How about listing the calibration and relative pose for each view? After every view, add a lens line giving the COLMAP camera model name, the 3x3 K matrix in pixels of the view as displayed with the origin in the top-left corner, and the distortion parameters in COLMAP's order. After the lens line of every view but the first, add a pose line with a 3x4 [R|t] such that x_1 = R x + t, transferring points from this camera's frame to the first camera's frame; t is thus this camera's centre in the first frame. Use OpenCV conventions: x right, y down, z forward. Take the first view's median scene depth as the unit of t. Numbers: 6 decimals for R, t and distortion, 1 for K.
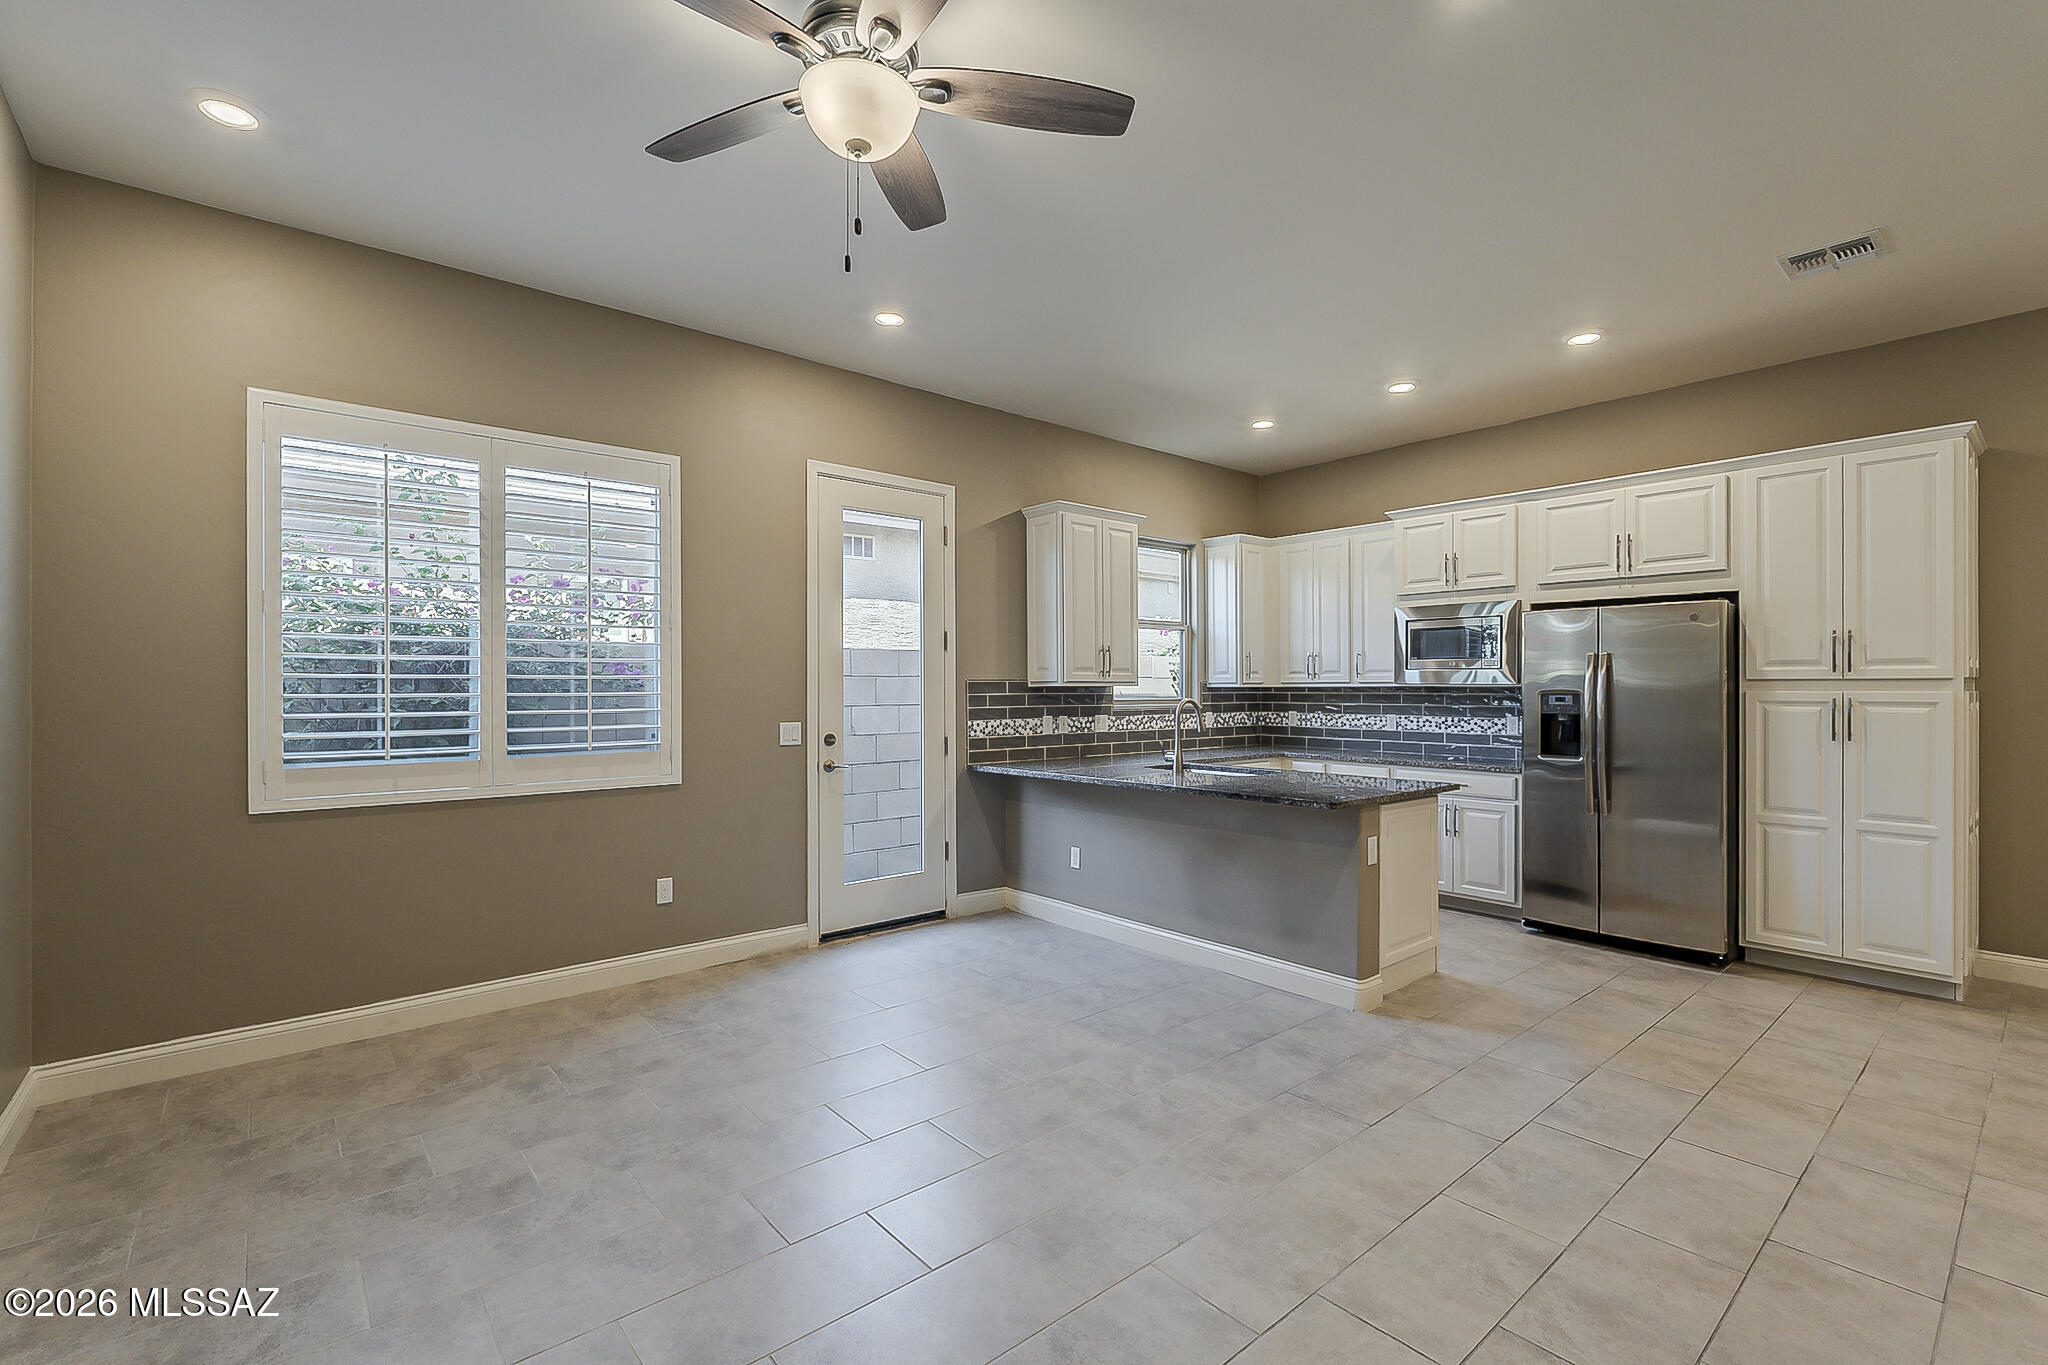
lens RADIAL K [[900.5, 0, 1025.8], [0, 900.5, 687.6], [0, 0, 1]] dist [-0.003924, -0.000029]
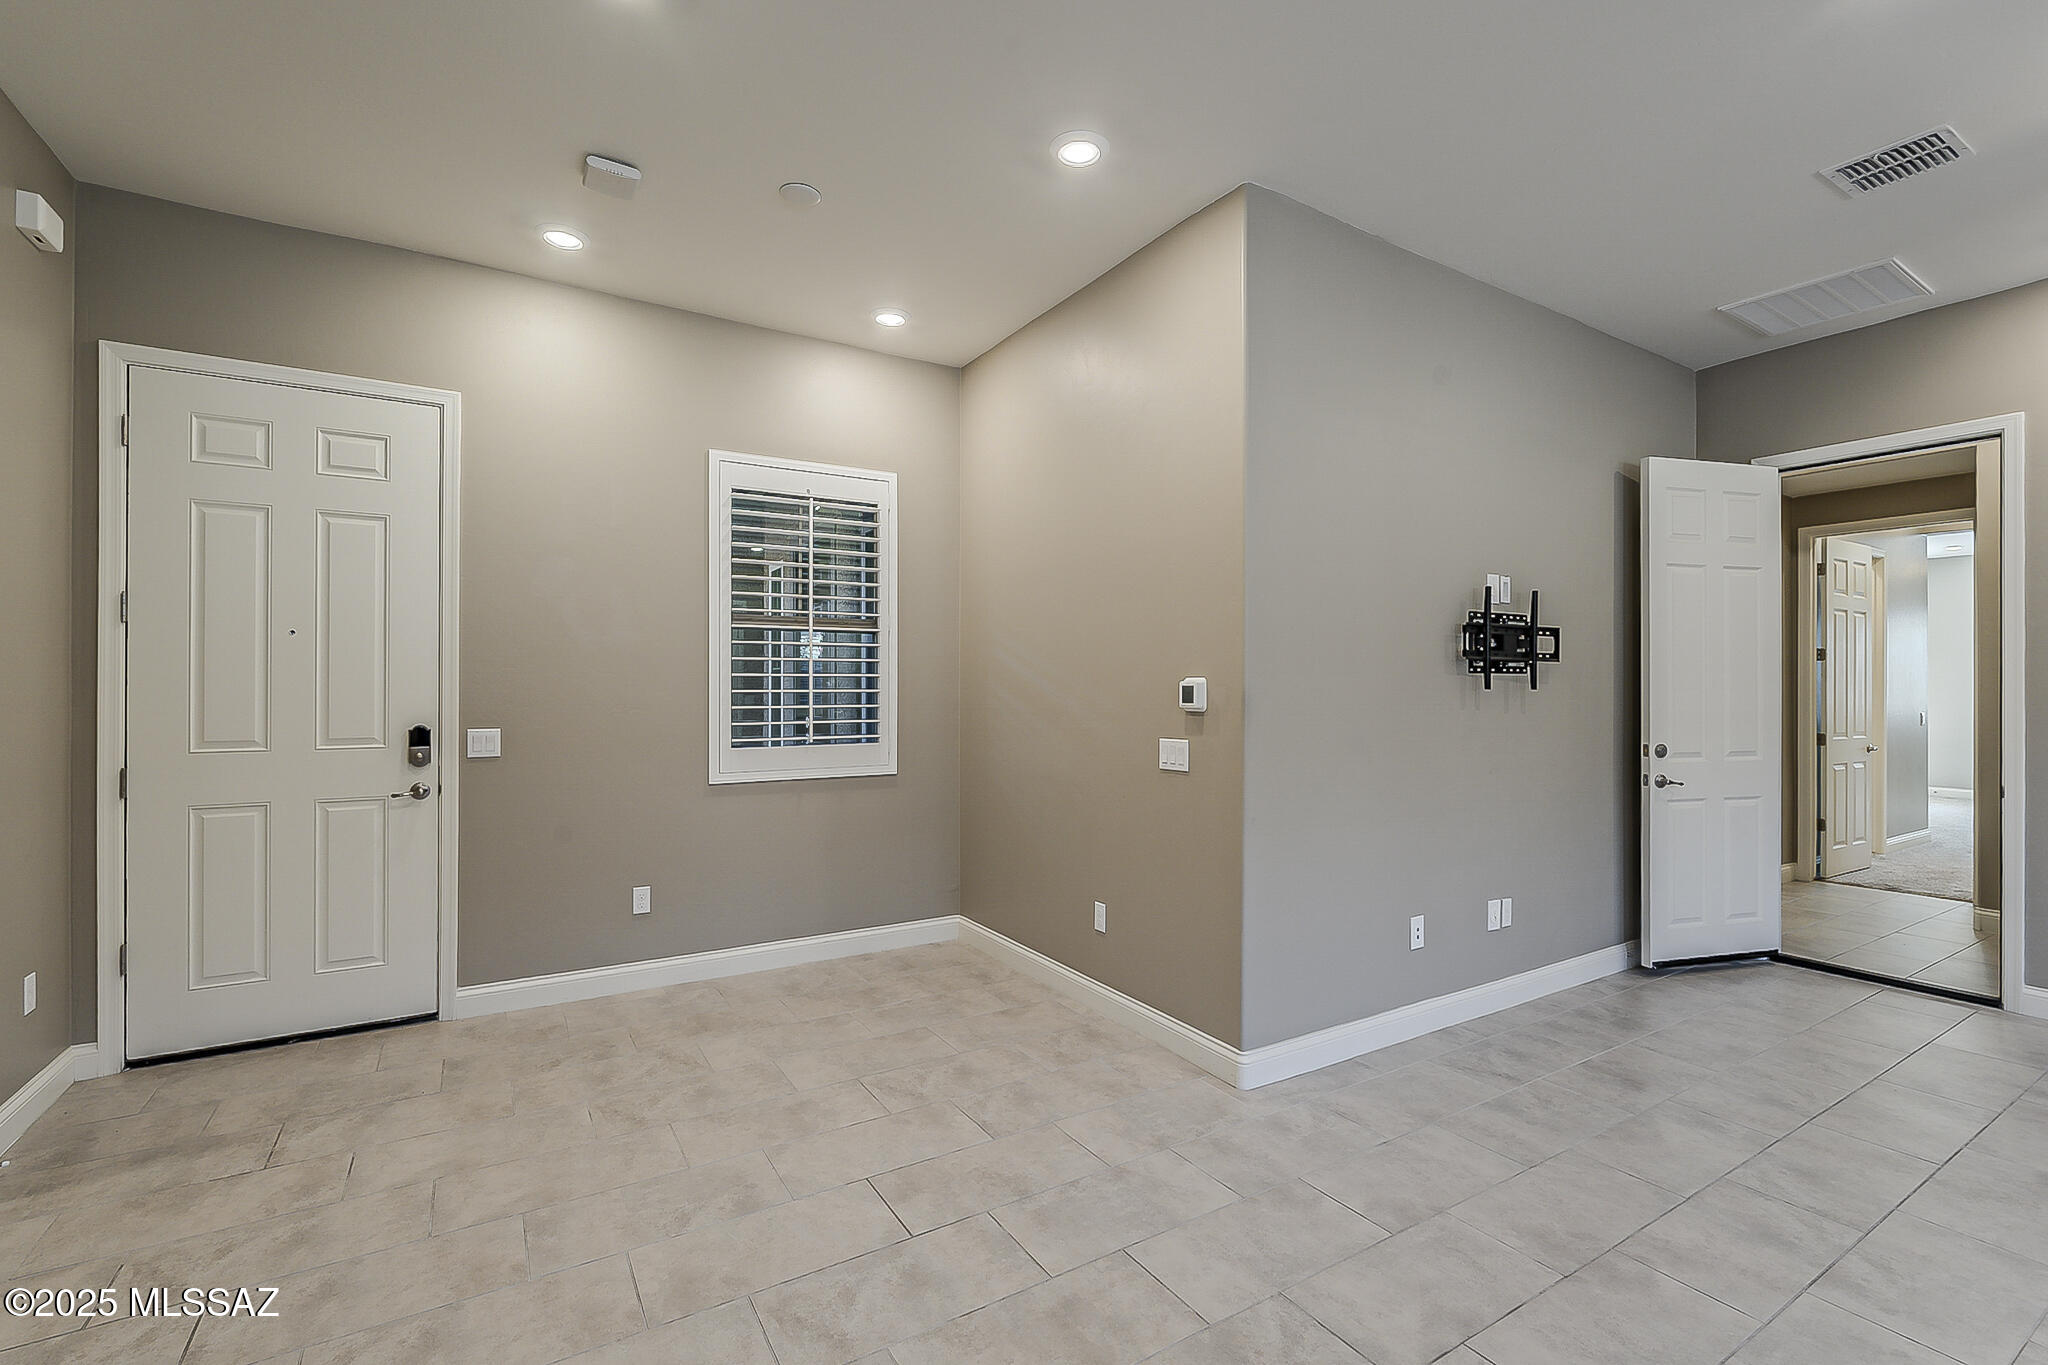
lens RADIAL K [[894.7, 0, 1024.0], [0, 894.7, 682.5], [0, 0, 1]] dist [-0.003567, -0.000397]
pose [[-0.988001, -0.001947, 0.154436, 0.604812], [-0.002957, 0.999976, -0.006310, -0.000203], [-0.154420, -0.006691, -0.987983, 0.978894]]
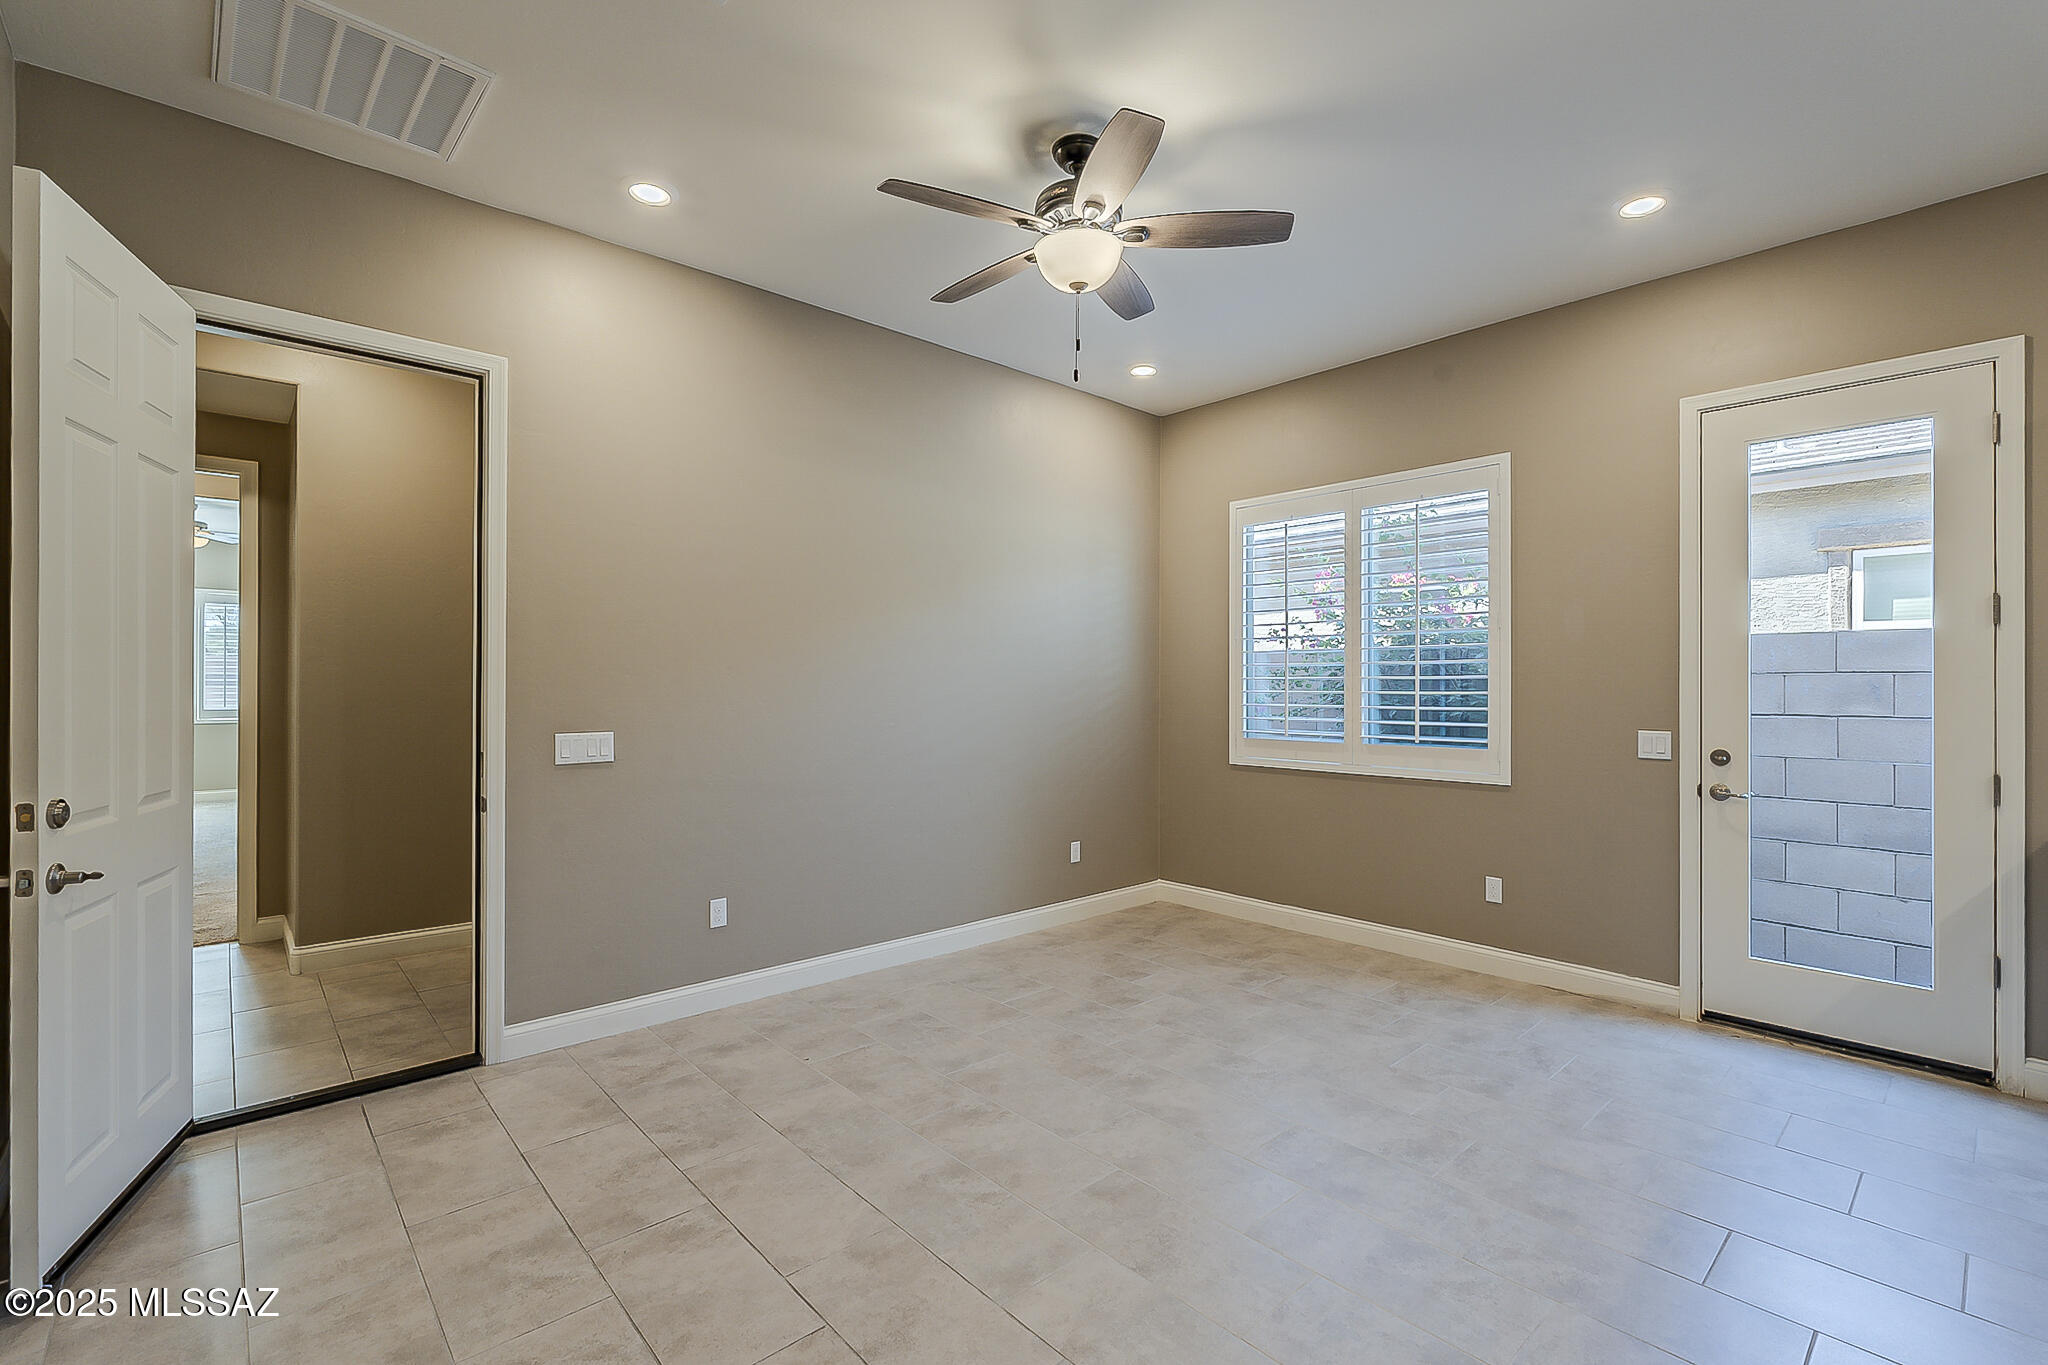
lens RADIAL K [[901.1, 0, 1024.0], [0, 901.1, 682.5], [0, 0, 1]] dist [-0.002930, -0.000542]
pose [[0.029351, -0.001777, -0.999568, 0.544441], [-0.003337, 0.999993, -0.001876, -0.001819], [0.999564, 0.003390, 0.029345, 0.412465]]
